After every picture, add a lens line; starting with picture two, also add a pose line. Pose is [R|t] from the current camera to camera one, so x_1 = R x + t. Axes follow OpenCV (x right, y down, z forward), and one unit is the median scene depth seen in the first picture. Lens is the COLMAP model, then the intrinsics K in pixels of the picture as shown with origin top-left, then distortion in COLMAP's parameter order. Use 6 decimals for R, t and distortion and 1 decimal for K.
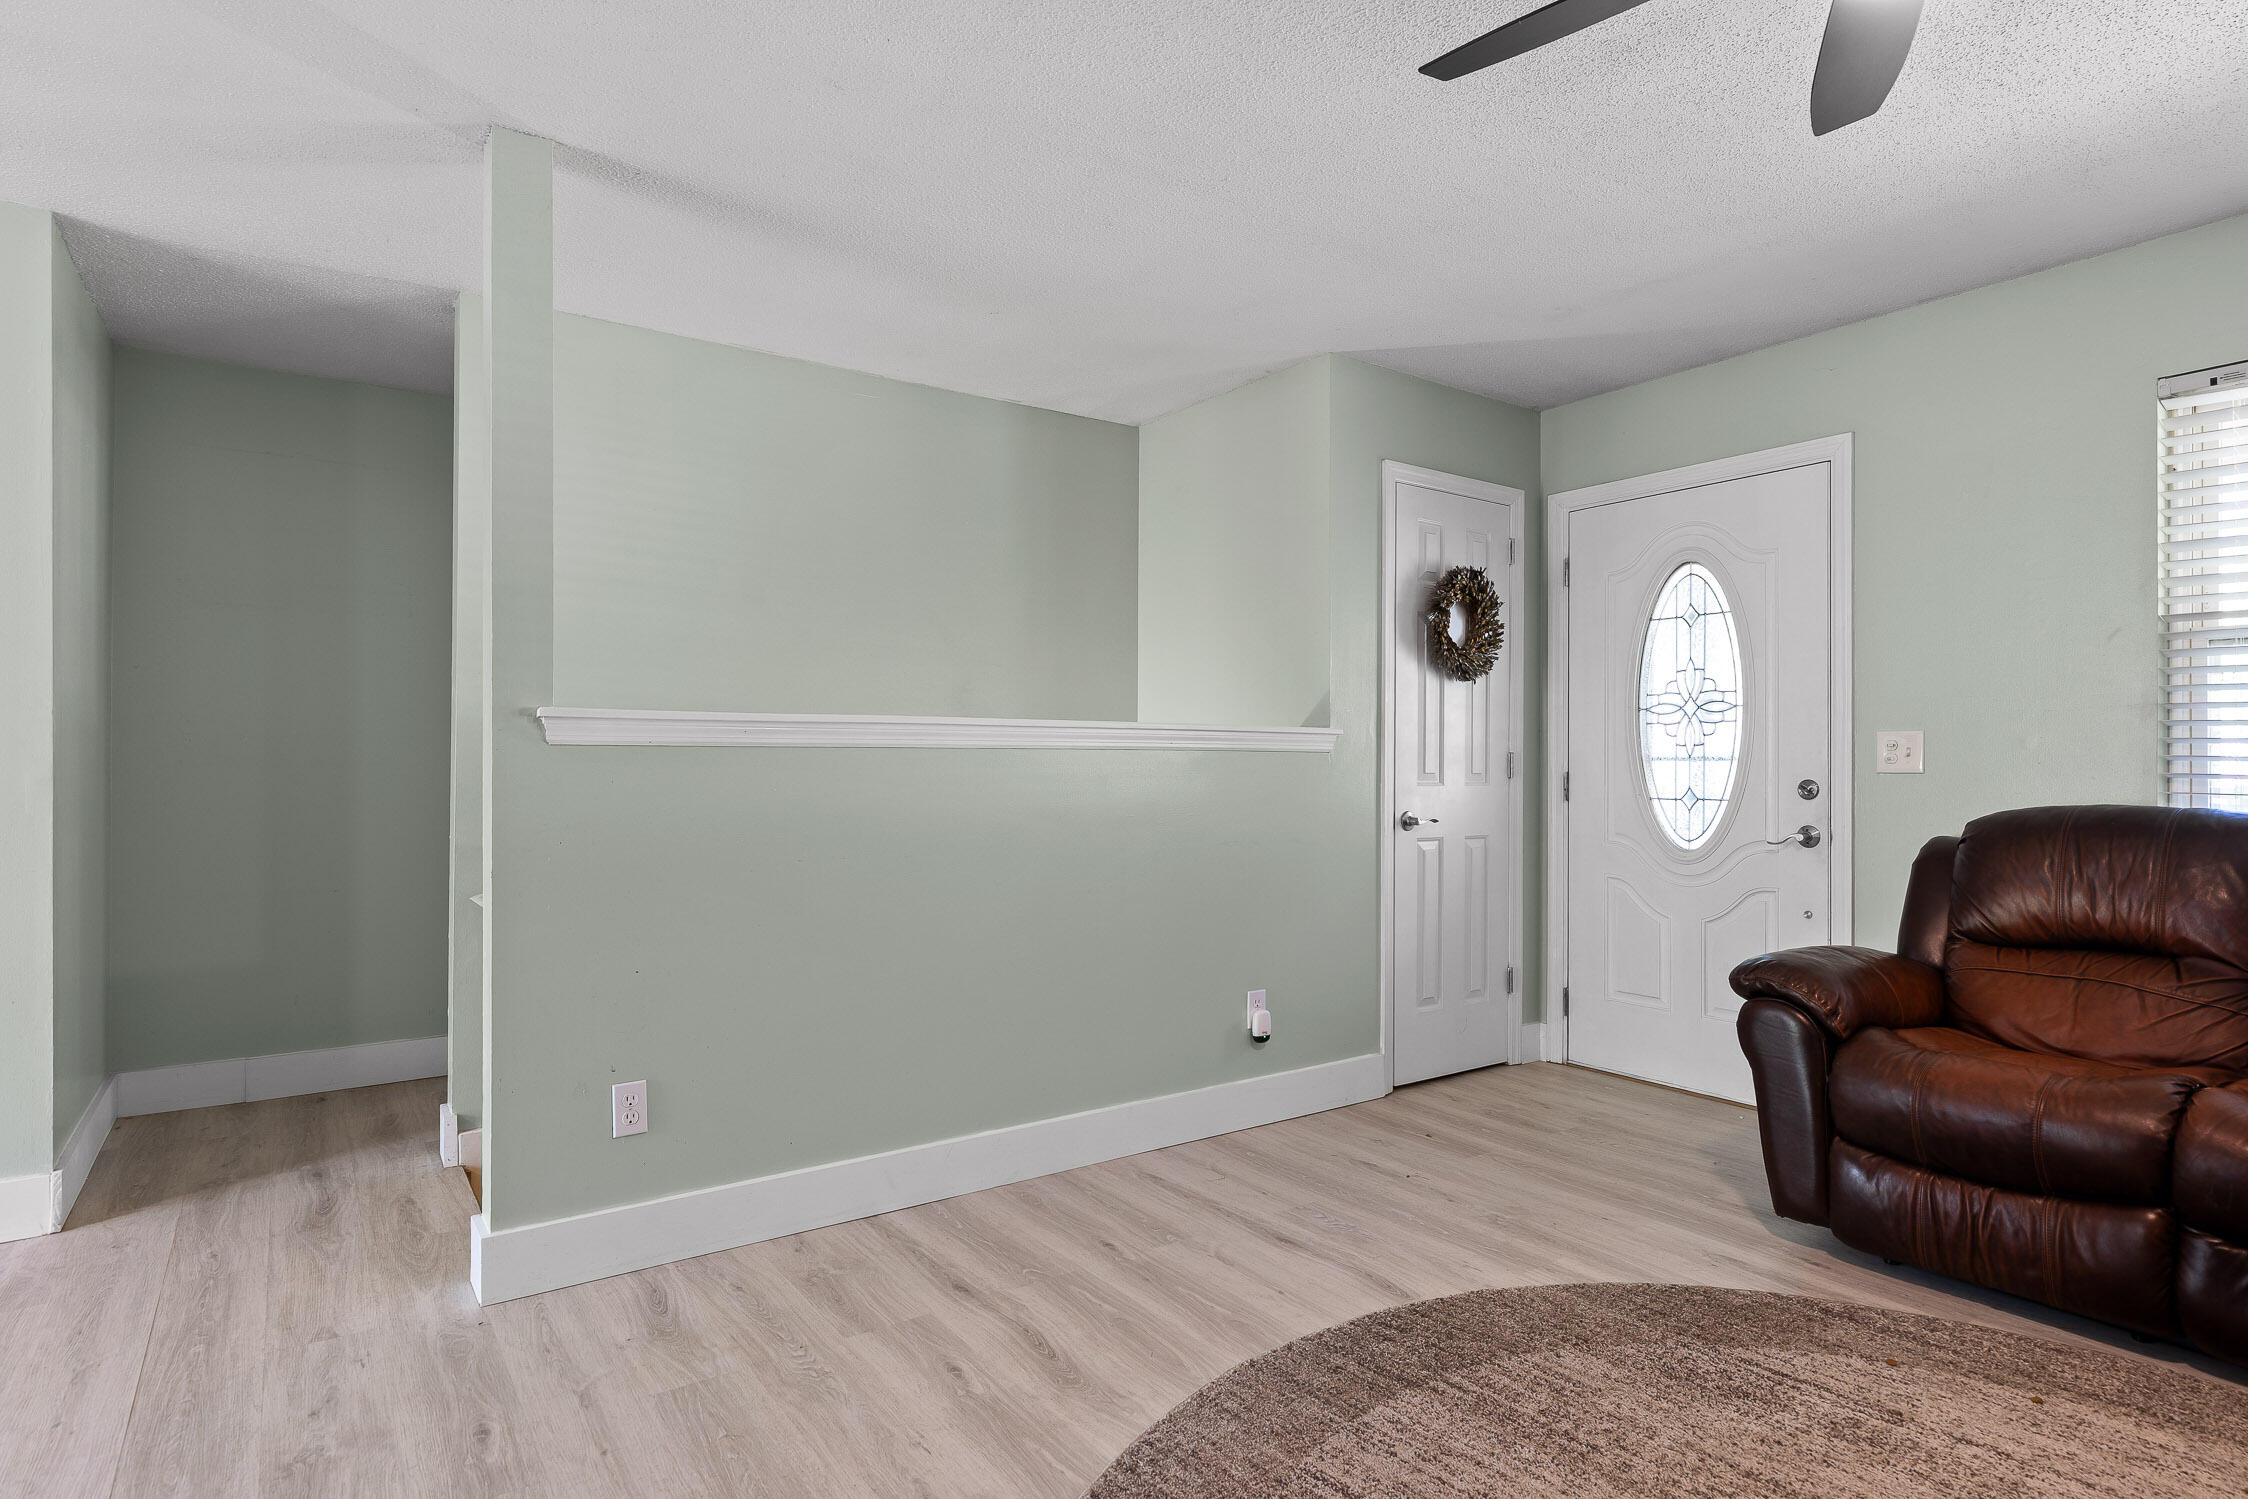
lens RADIAL K [[1195.3, 0, 1123.1], [0, 1195.3, 755.4], [0, 0, 1]] dist [-0.001604, -0.000038]
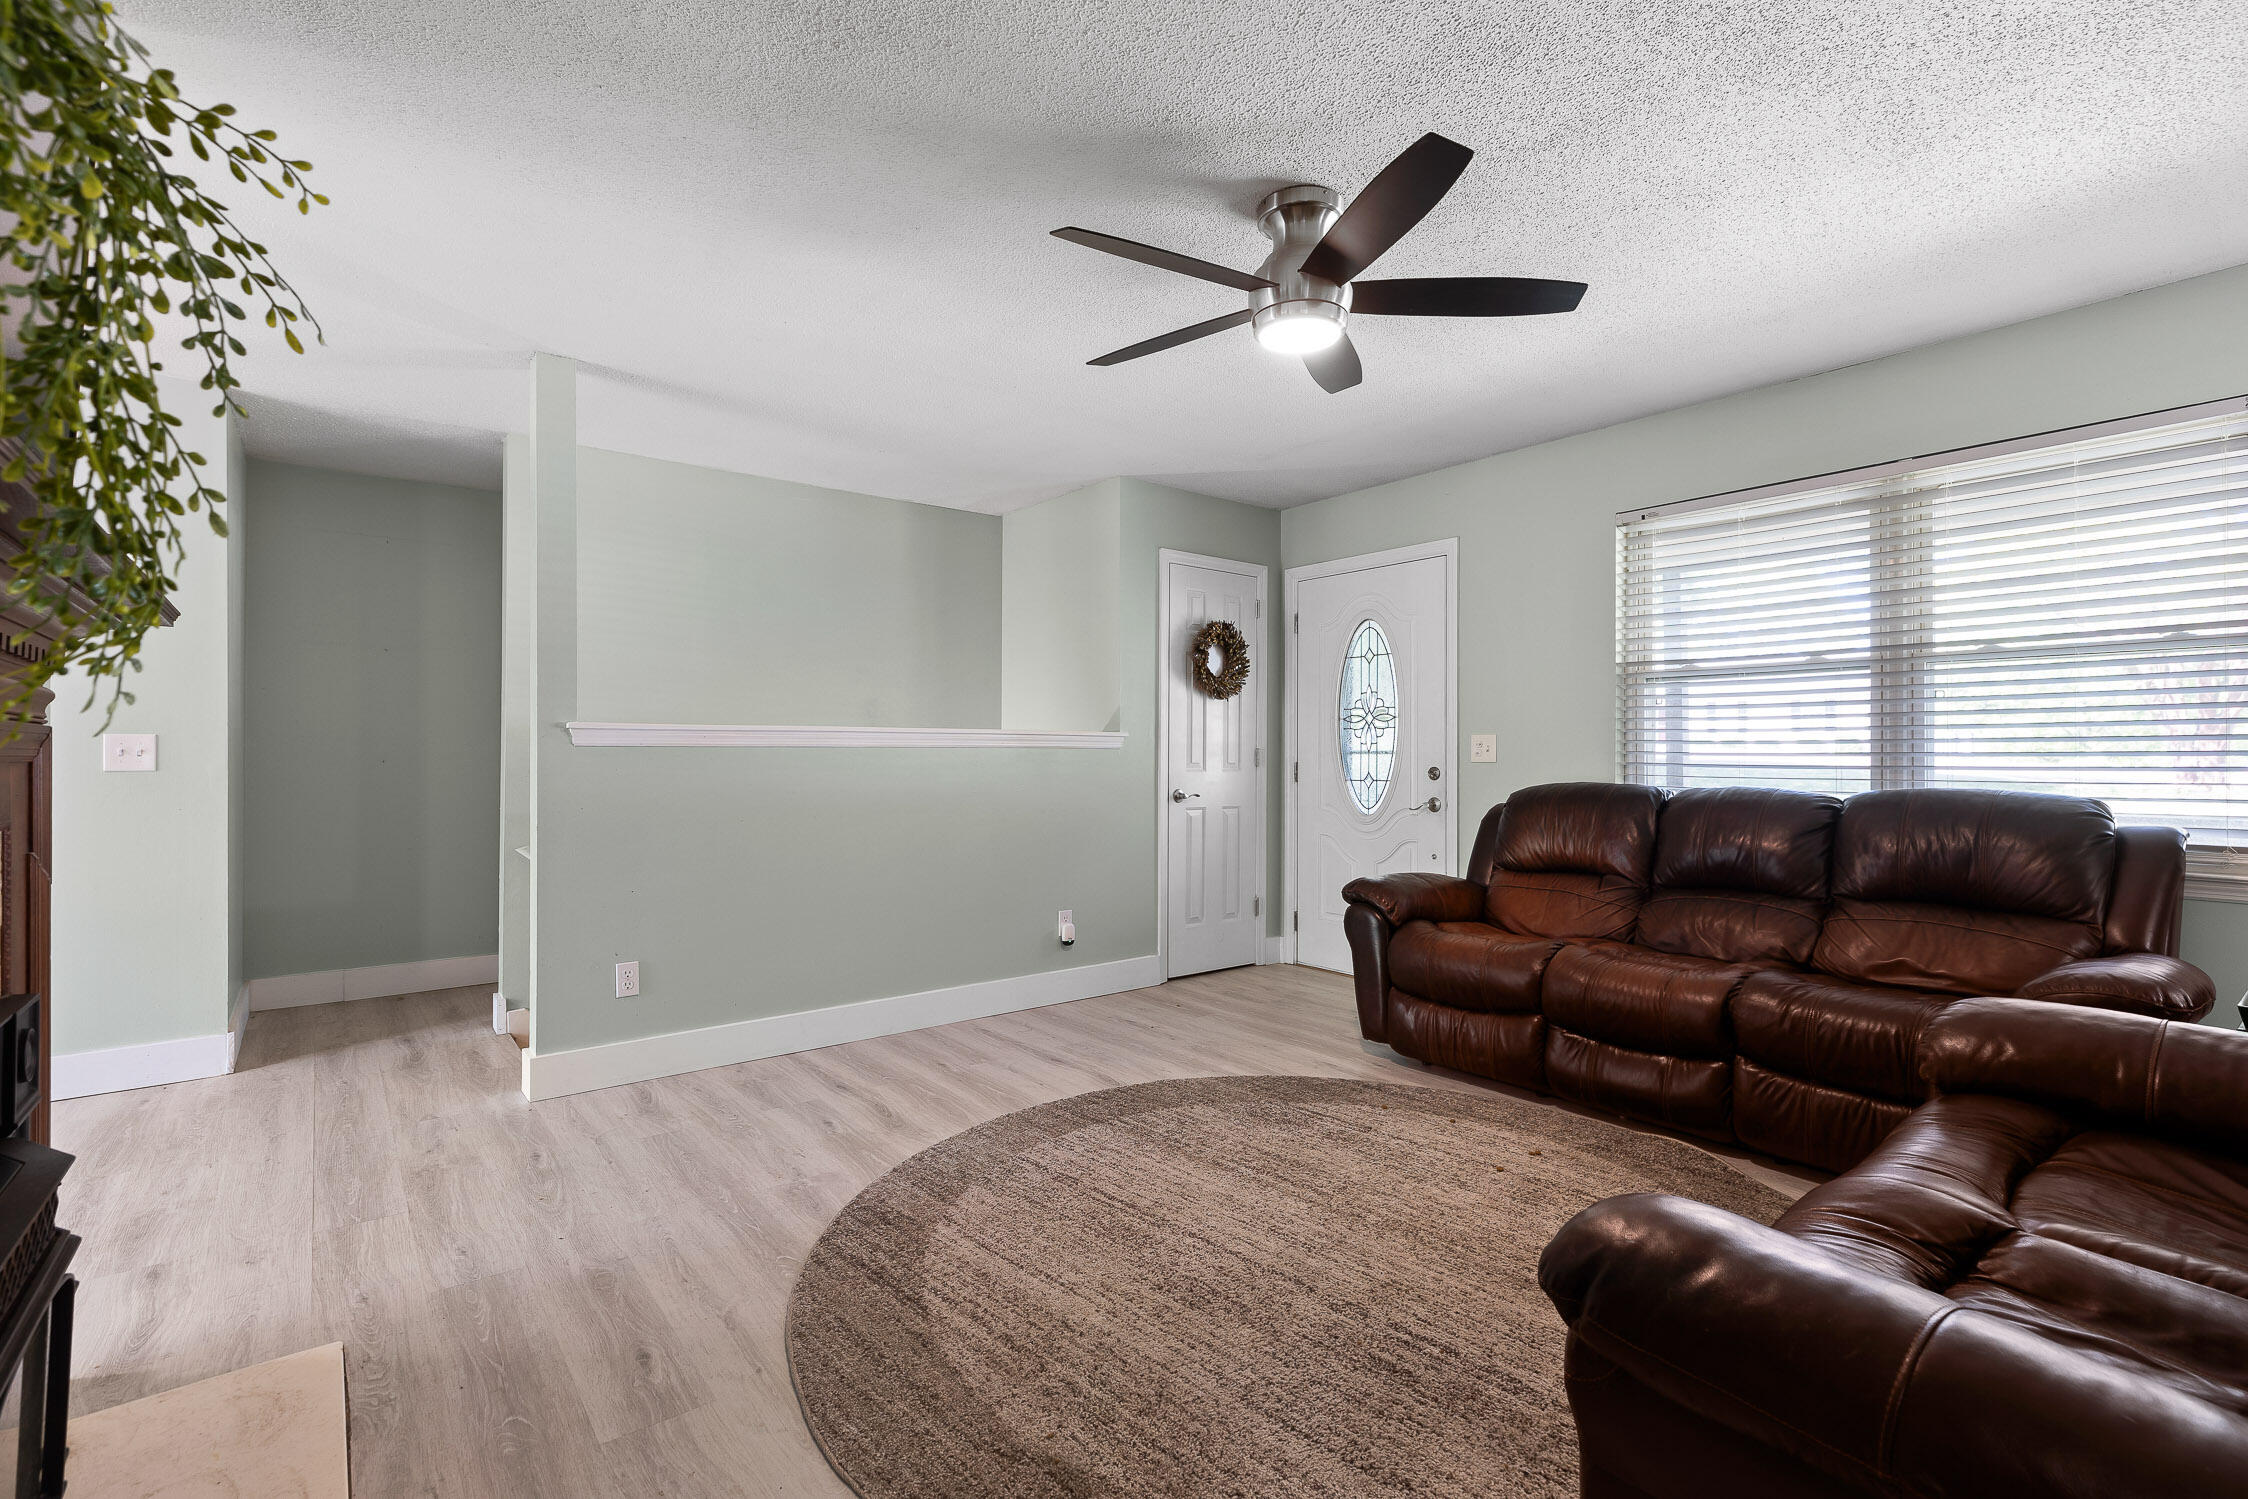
lens RADIAL K [[1024.0, 0, 1127.0], [0, 1024.0, 746.6], [0, 0, 1]] dist [0.006922, 0.000478]
pose [[0.998359, -0.001110, 0.057256, 0.144534], [0.001204, 0.999998, -0.001604, -0.004517], [-0.057254, 0.001670, 0.998358, -0.335479]]
